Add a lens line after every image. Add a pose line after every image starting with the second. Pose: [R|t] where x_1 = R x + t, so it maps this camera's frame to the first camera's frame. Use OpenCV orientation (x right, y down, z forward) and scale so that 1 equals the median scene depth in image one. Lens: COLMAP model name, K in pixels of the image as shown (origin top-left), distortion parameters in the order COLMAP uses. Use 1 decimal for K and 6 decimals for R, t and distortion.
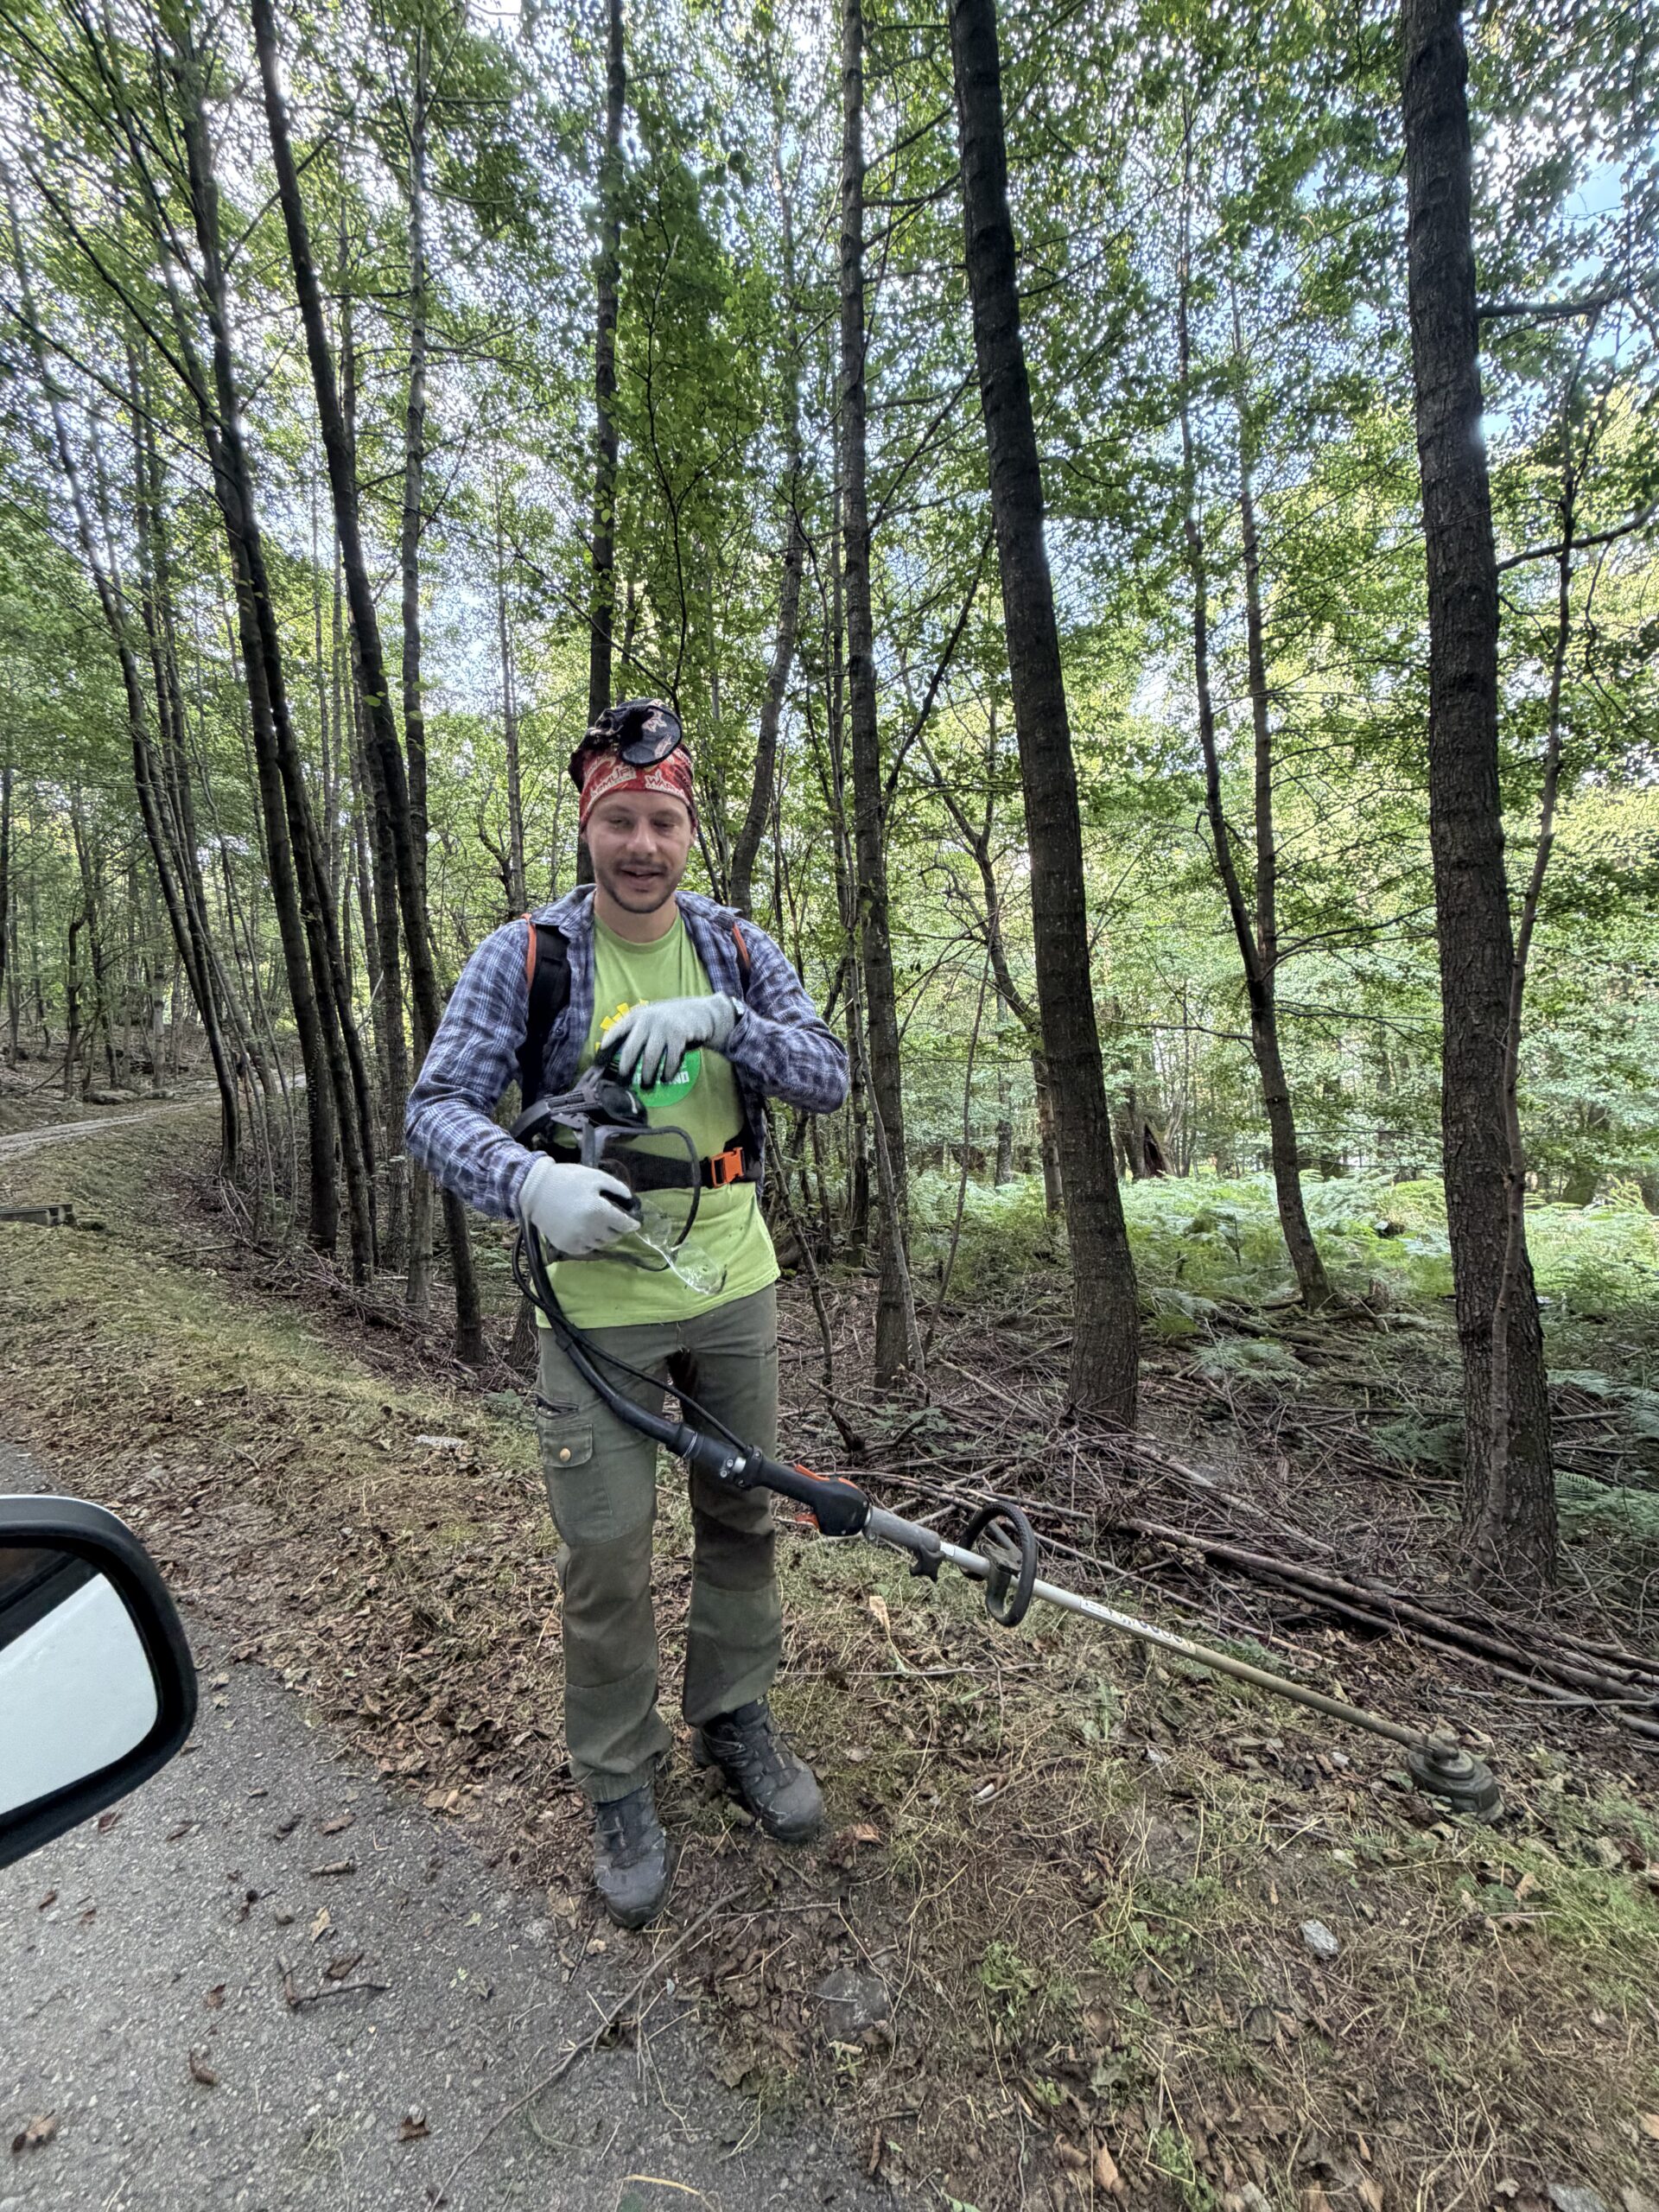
lens RADIAL K [[876.2, 0, 833.7], [0, 876.2, 1095.1], [0, 0, 1]] dist [0.000341, 0.000416]
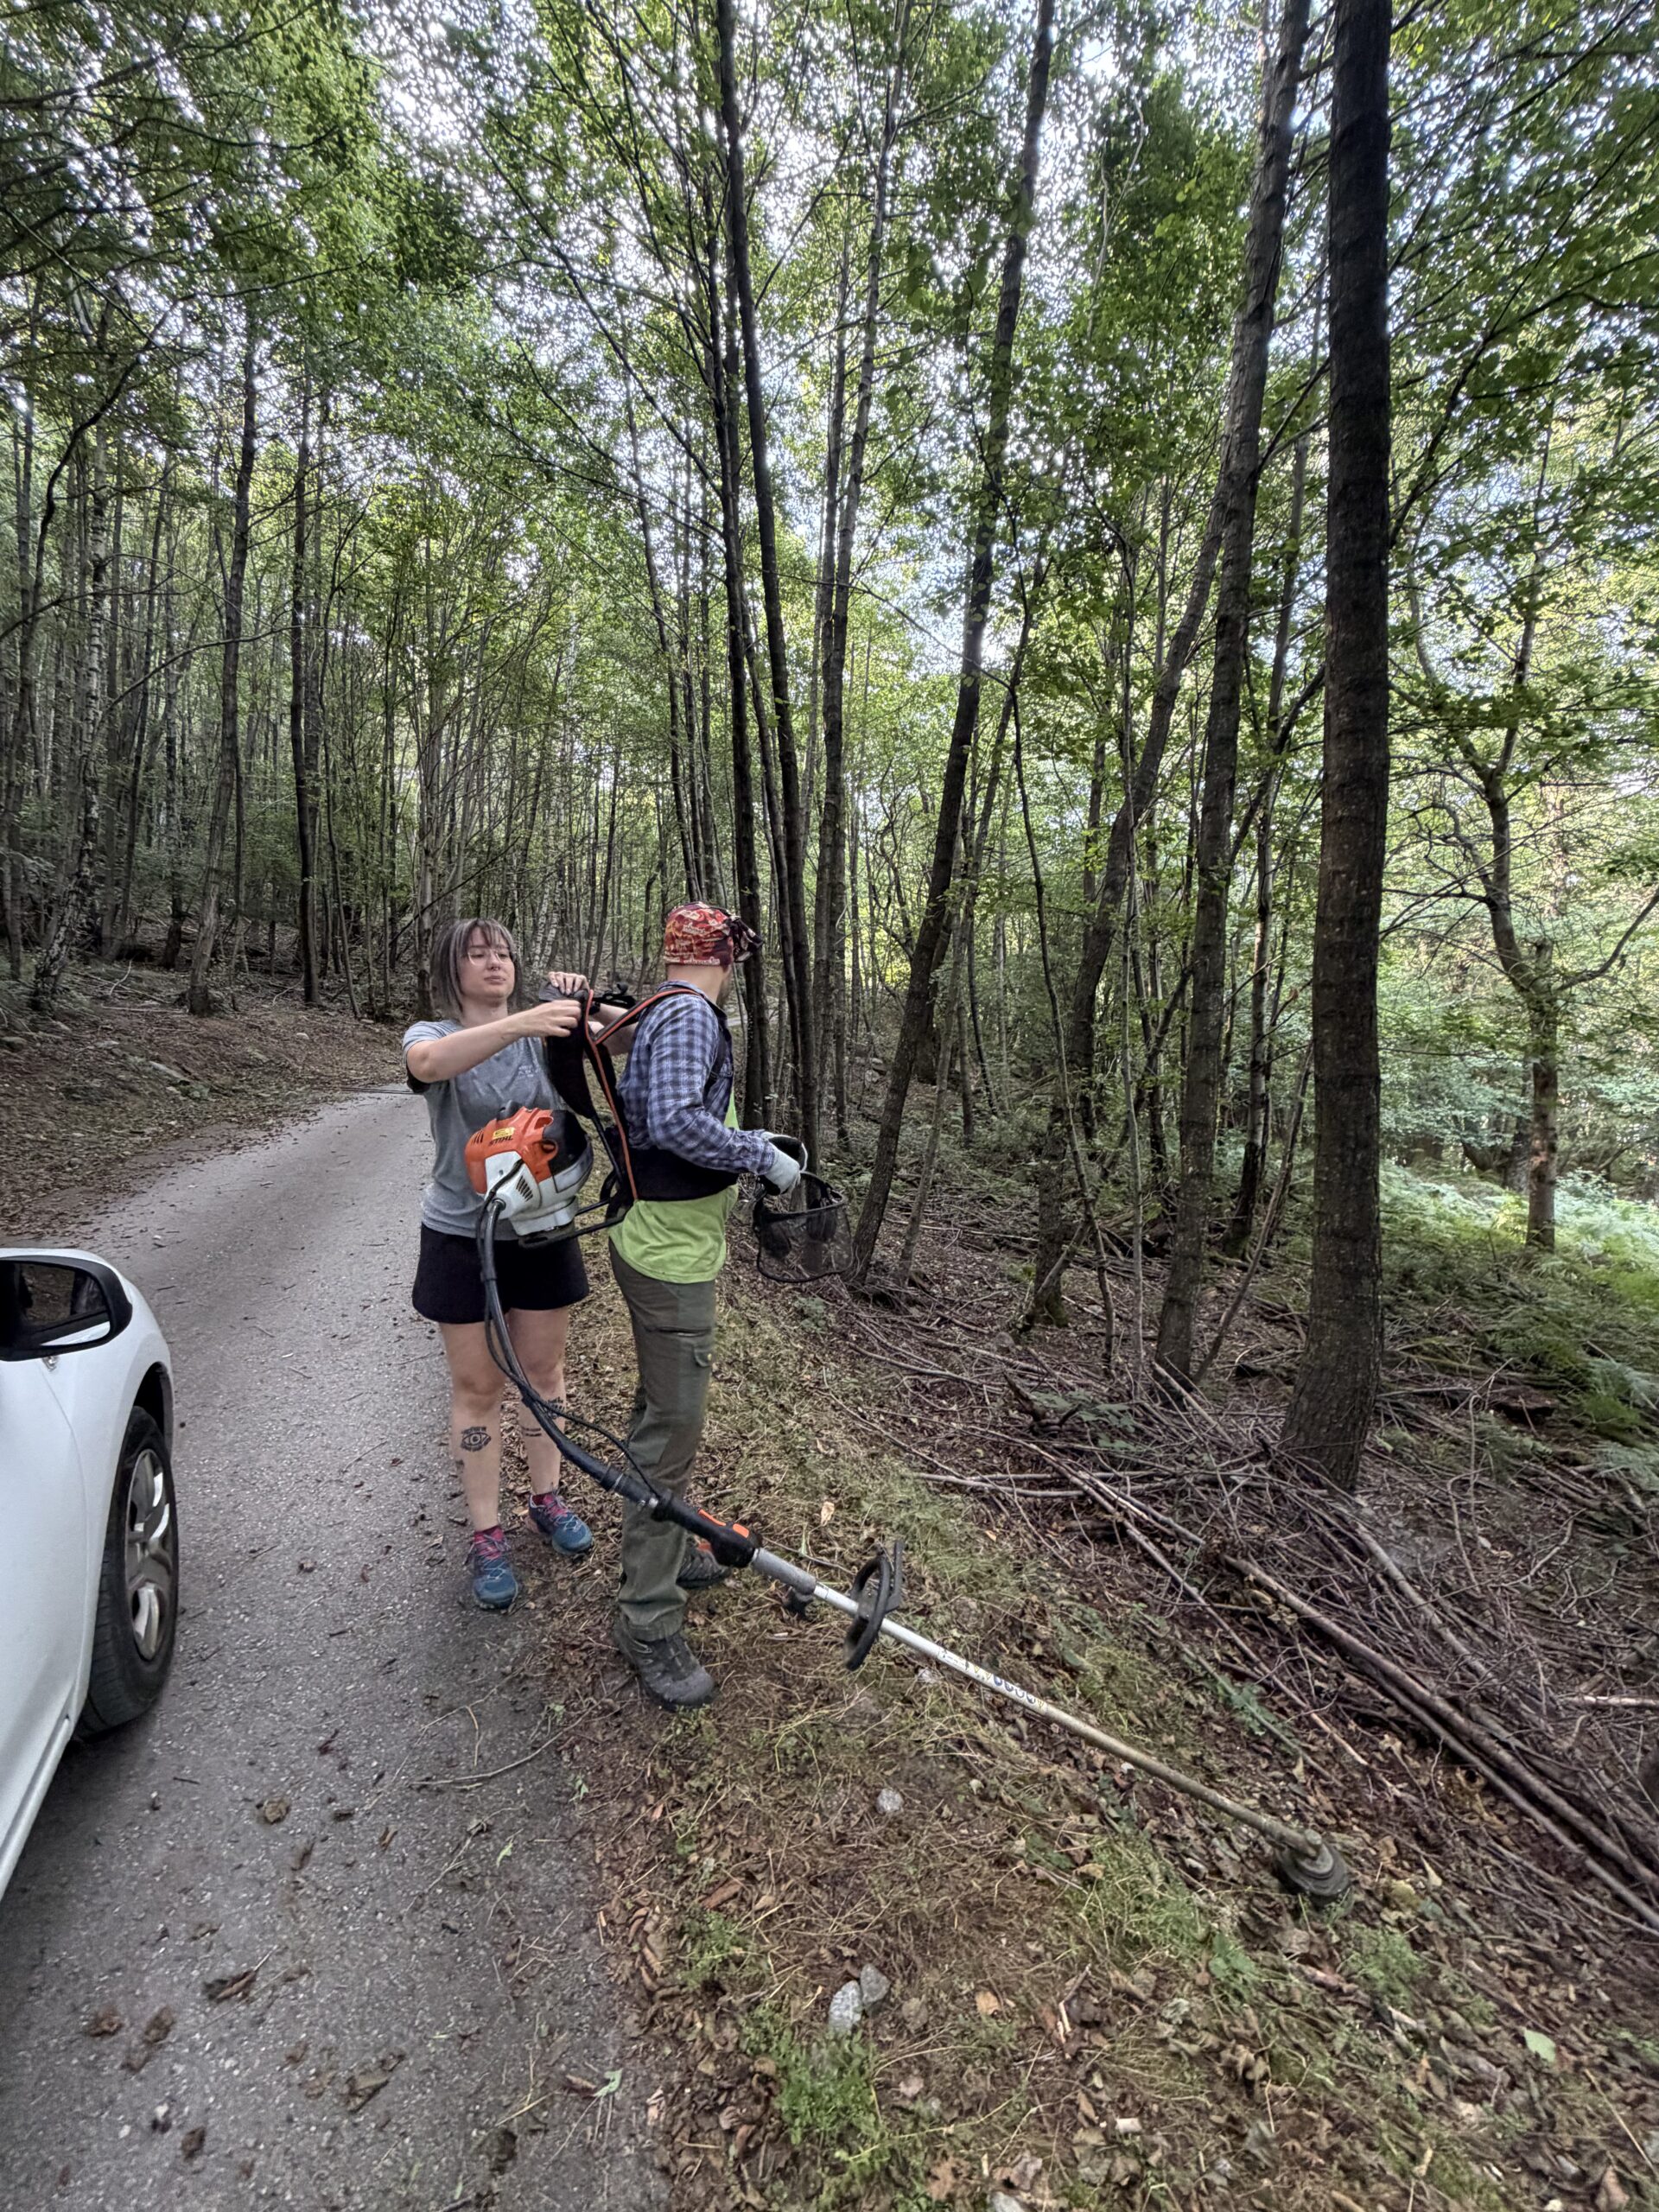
lens RADIAL K [[876.2, 0, 833.7], [0, 876.2, 1095.1], [0, 0, 1]] dist [0.000341, 0.000416]
pose [[0.867603, 0.110317, -0.484867, 0.239979], [-0.079265, 0.993294, 0.084163, -0.055576], [0.490900, -0.034587, 0.870529, -0.044679]]
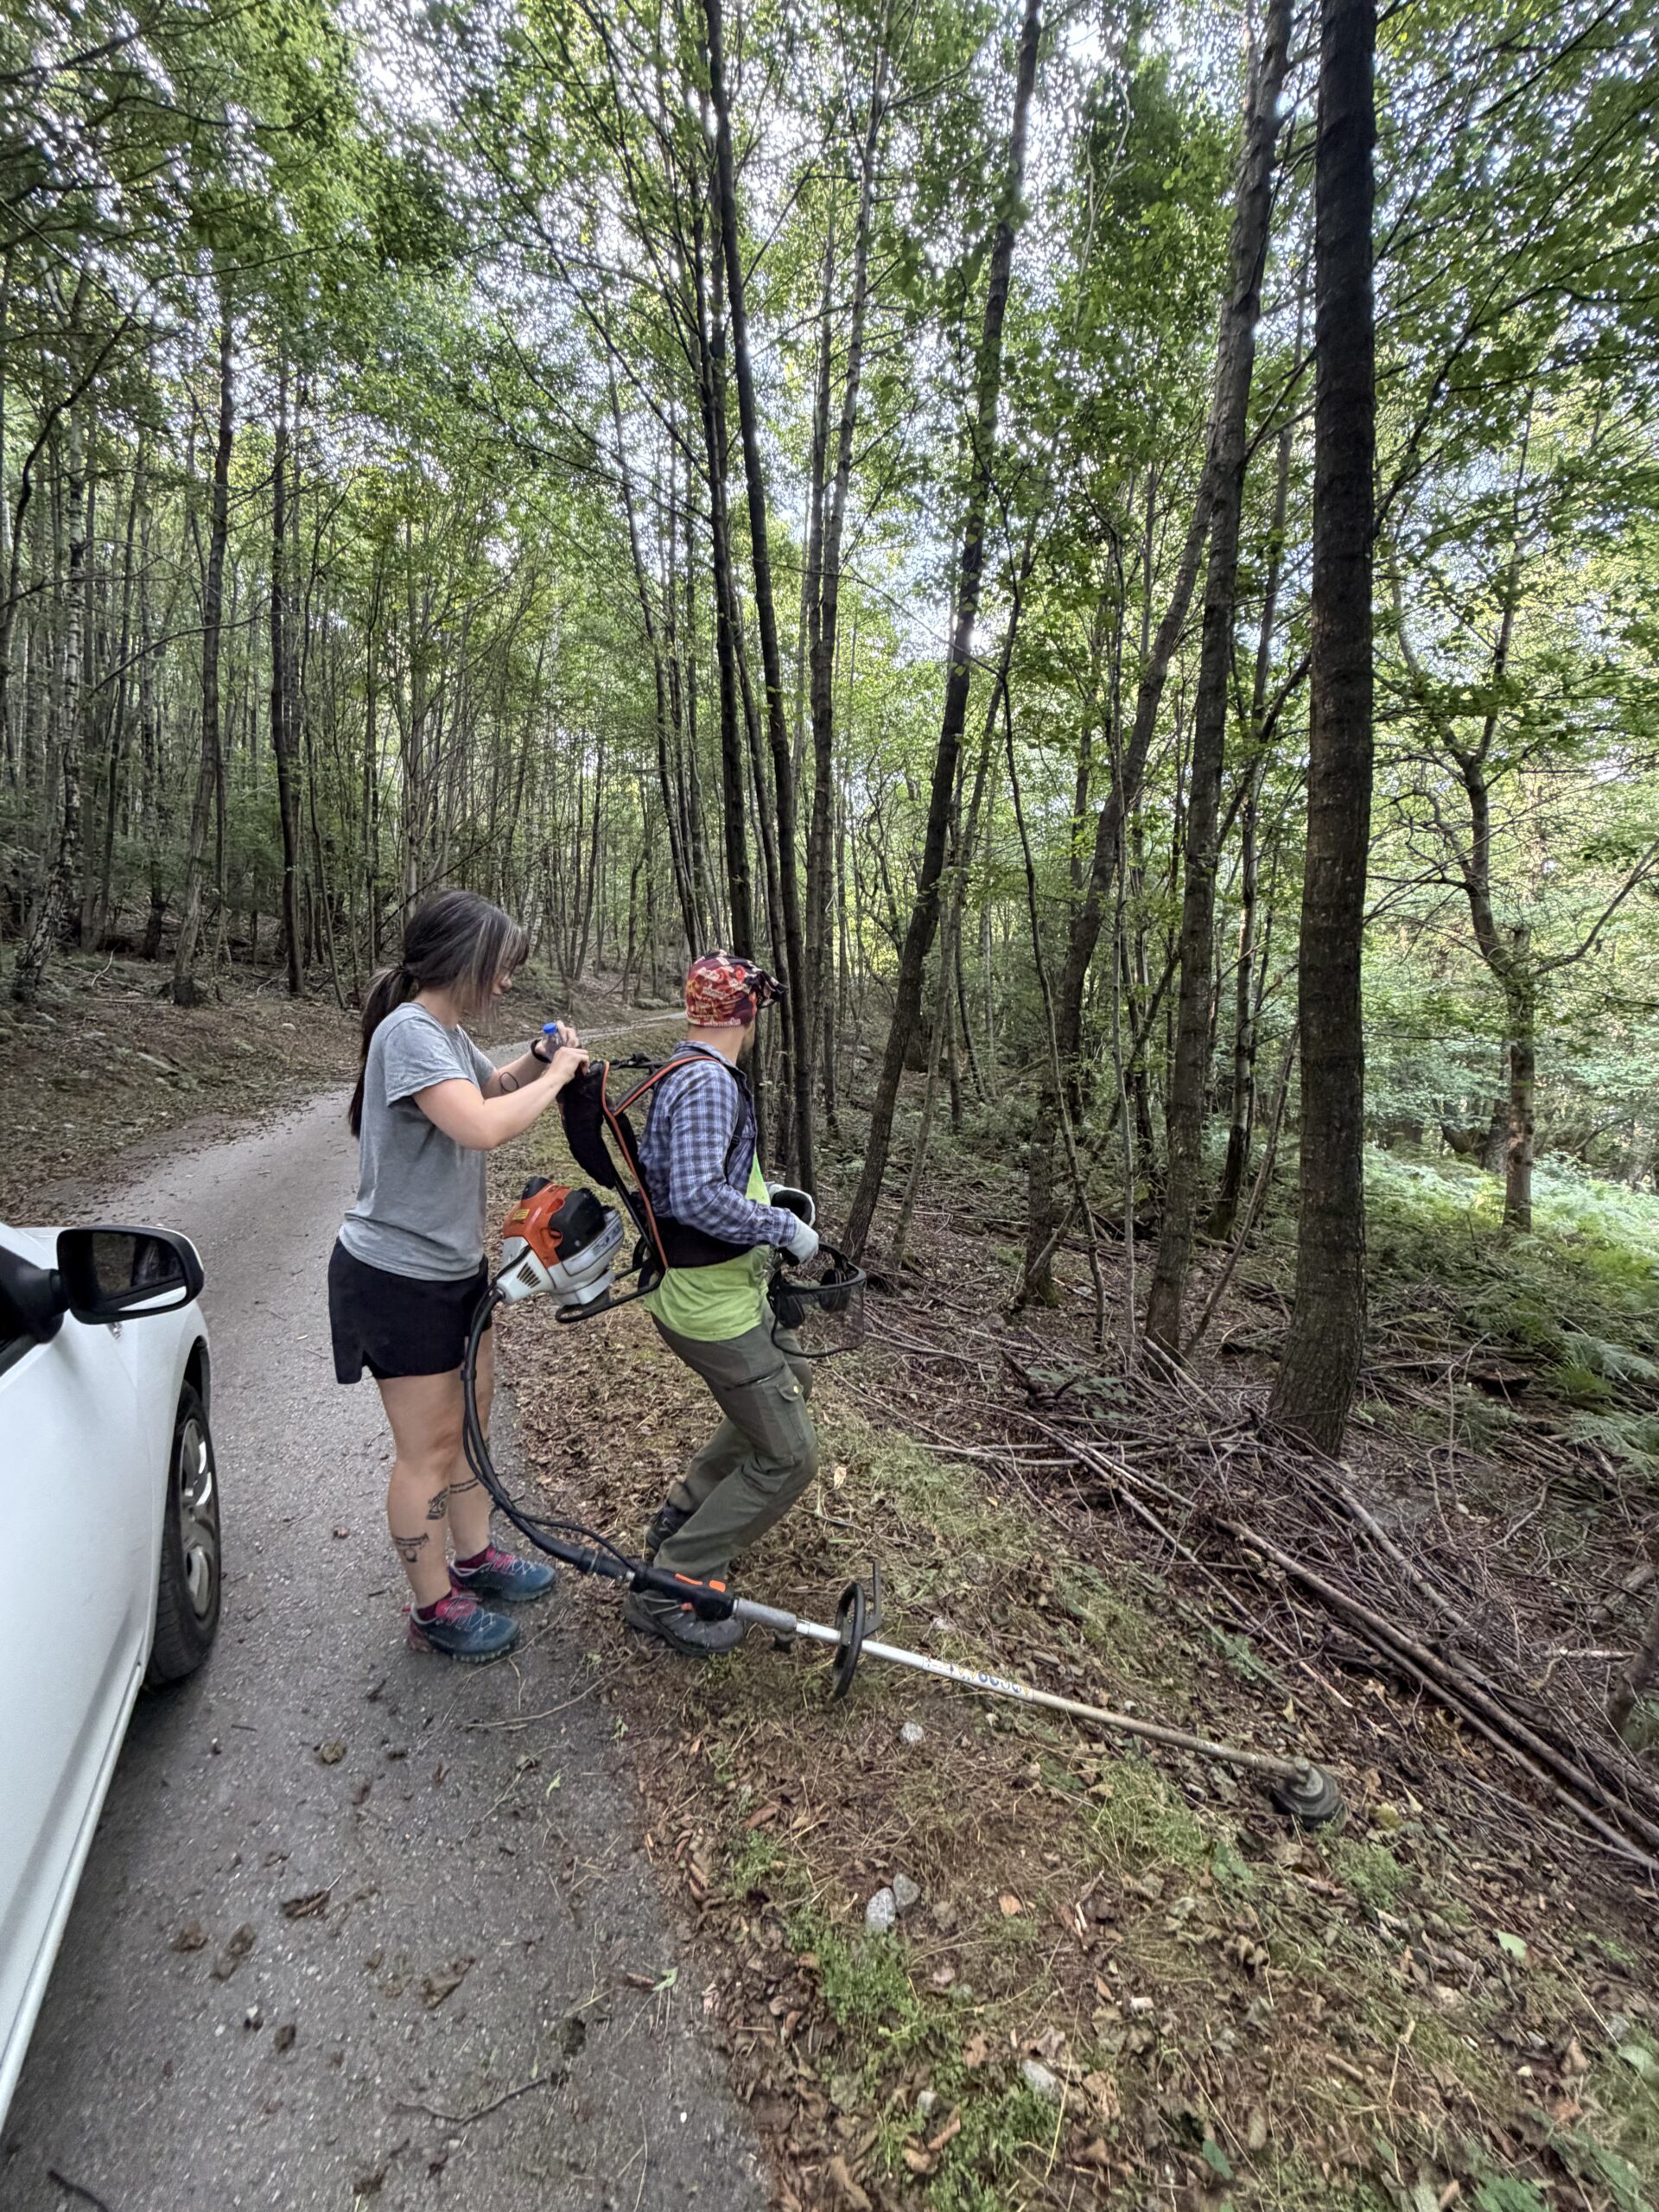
lens RADIAL K [[876.2, 0, 833.7], [0, 876.2, 1095.1], [0, 0, 1]] dist [0.000341, 0.000416]
pose [[0.875822, 0.110827, -0.469737, 0.237158], [-0.074160, 0.992622, 0.095922, -0.051735], [0.476903, -0.049174, 0.877580, -0.067539]]
